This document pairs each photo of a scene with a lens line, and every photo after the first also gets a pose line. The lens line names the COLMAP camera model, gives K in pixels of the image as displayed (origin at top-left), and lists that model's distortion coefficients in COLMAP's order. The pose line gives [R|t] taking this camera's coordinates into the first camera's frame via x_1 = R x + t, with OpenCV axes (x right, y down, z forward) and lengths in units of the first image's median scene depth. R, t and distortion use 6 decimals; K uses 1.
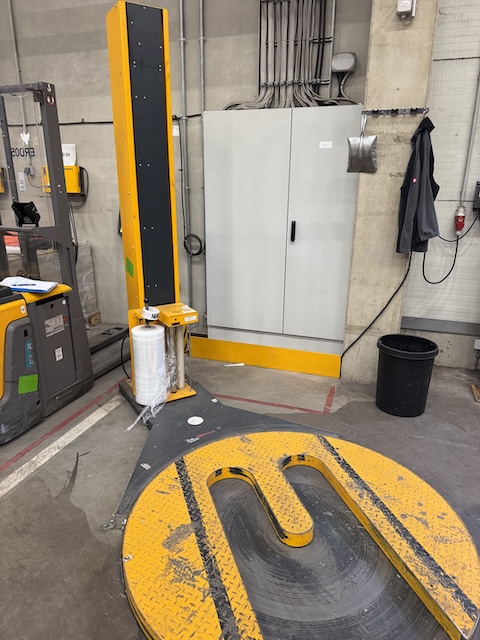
lens RADIAL K [[443.1, 0, 240.0], [0, 443.1, 320.0], [0, 0, 1]] dist [0.086571, -0.001151]
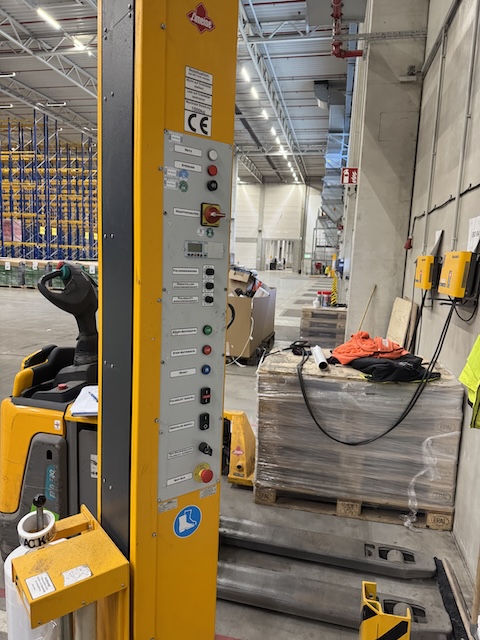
lens RADIAL K [[453.8, 0, 240.0], [0, 453.8, 320.0], [0, 0, 1]] dist [0.020167, -0.033034]
pose [[0.121255, 0.136200, -0.983233, 0.246724], [-0.334486, 0.938216, 0.088715, -0.312919], [0.934568, 0.318120, 0.159320, 0.971234]]
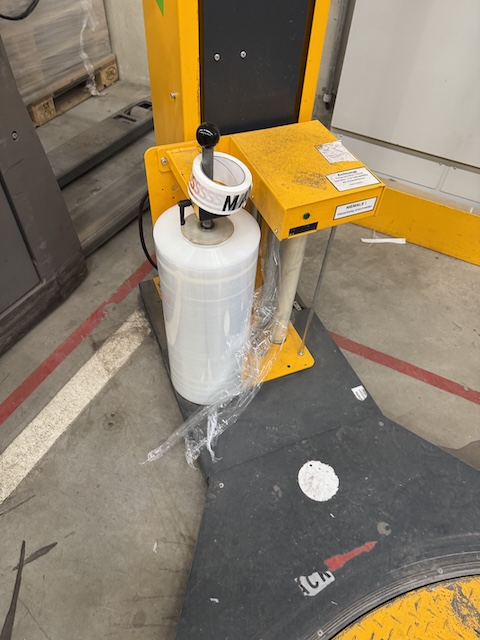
lens RADIAL K [[453.8, 0, 240.0], [0, 453.8, 320.0], [0, 0, 1]] dist [0.020167, -0.033034]
pose [[0.987218, 0.142513, -0.071352, -0.143877], [-0.083642, 0.844362, 0.529204, -0.084984], [0.135665, -0.516471, 0.845489, 0.661747]]
